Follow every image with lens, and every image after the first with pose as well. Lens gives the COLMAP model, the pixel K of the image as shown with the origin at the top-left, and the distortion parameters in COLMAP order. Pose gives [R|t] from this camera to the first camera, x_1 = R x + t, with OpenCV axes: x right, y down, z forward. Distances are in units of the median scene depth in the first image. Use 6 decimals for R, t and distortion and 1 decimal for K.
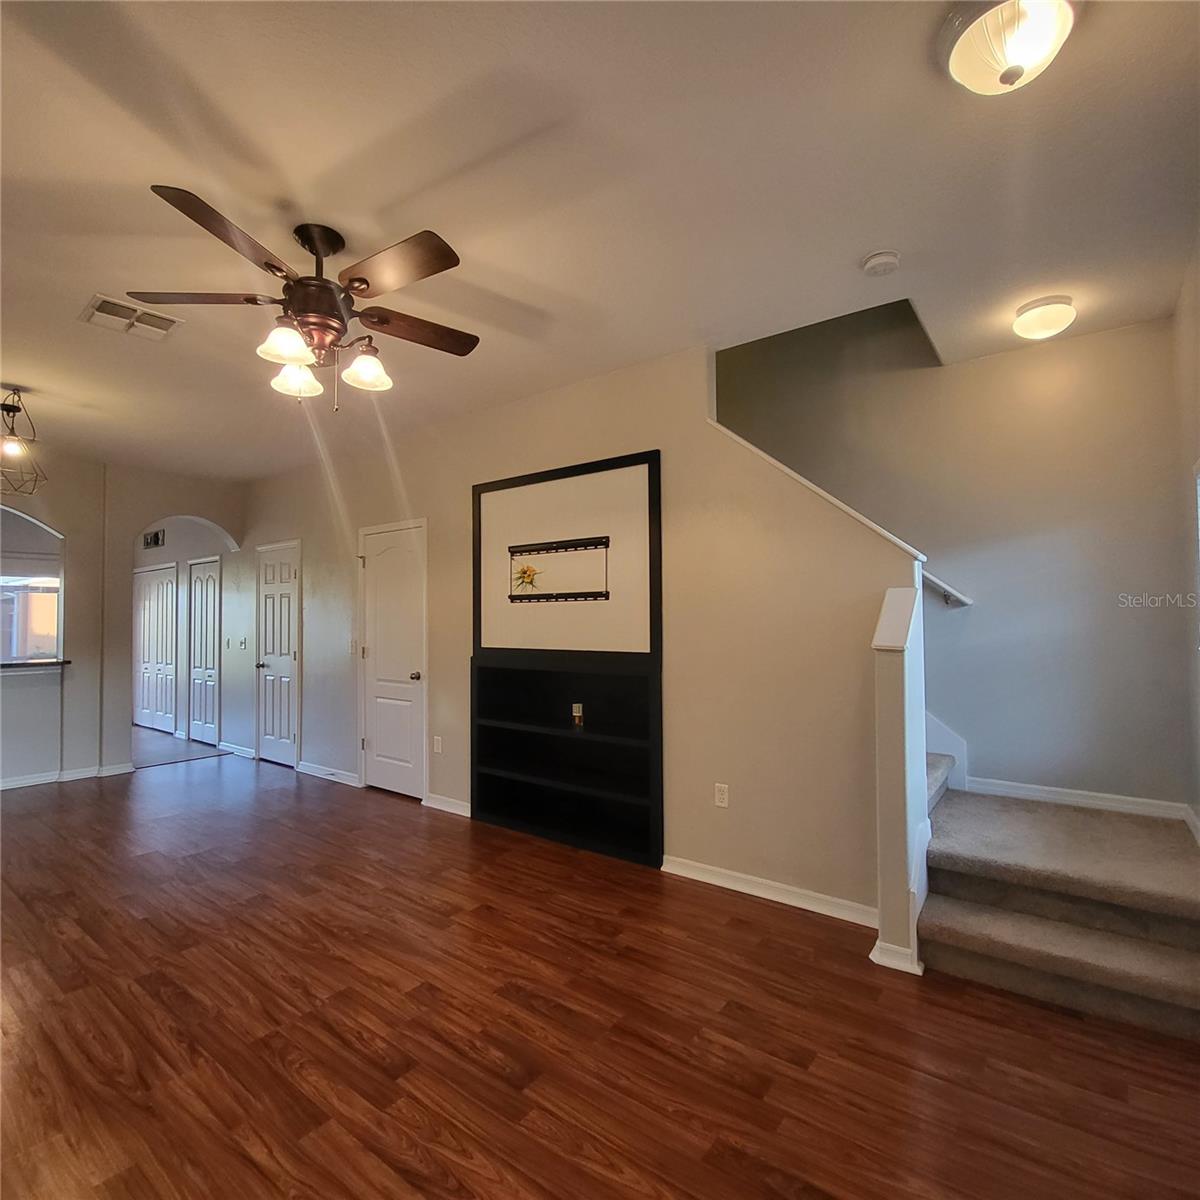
lens RADIAL K [[624.5, 0, 600.2], [0, 624.5, 602.7], [0, 0, 1]] dist [-0.003445, -0.005420]
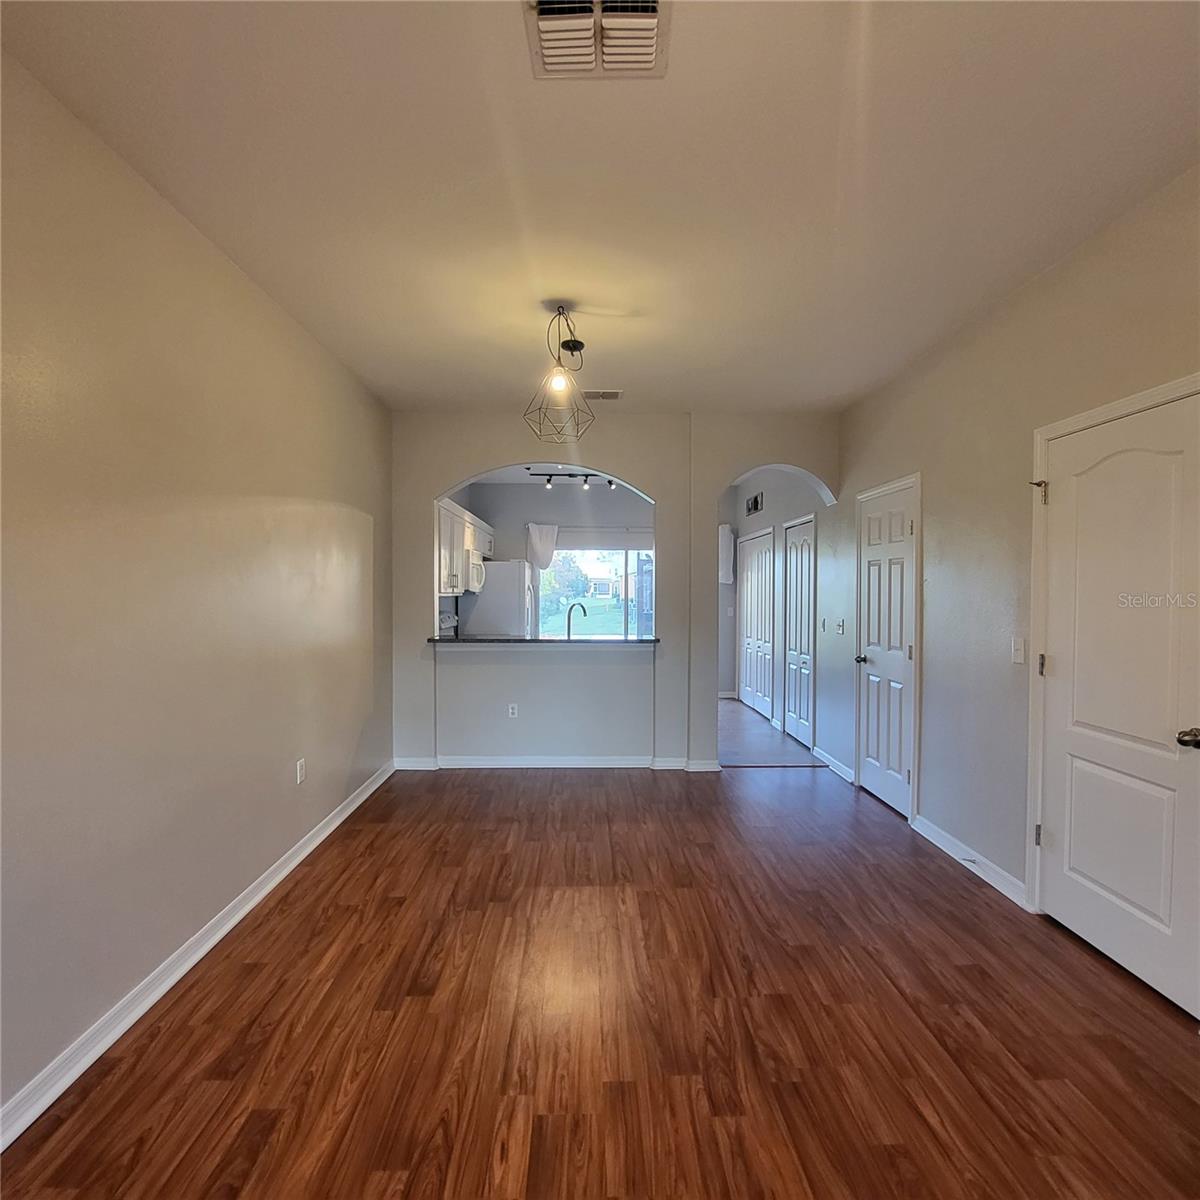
lens RADIAL K [[624.5, 0, 602.5], [0, 624.5, 595.5], [0, 0, 1]] dist [-0.003445, -0.005420]
pose [[0.617343, 0.019868, -0.786444, -0.165945], [0.009779, 0.999410, 0.032925, 0.000094], [0.786634, -0.028017, 0.616784, 0.324947]]
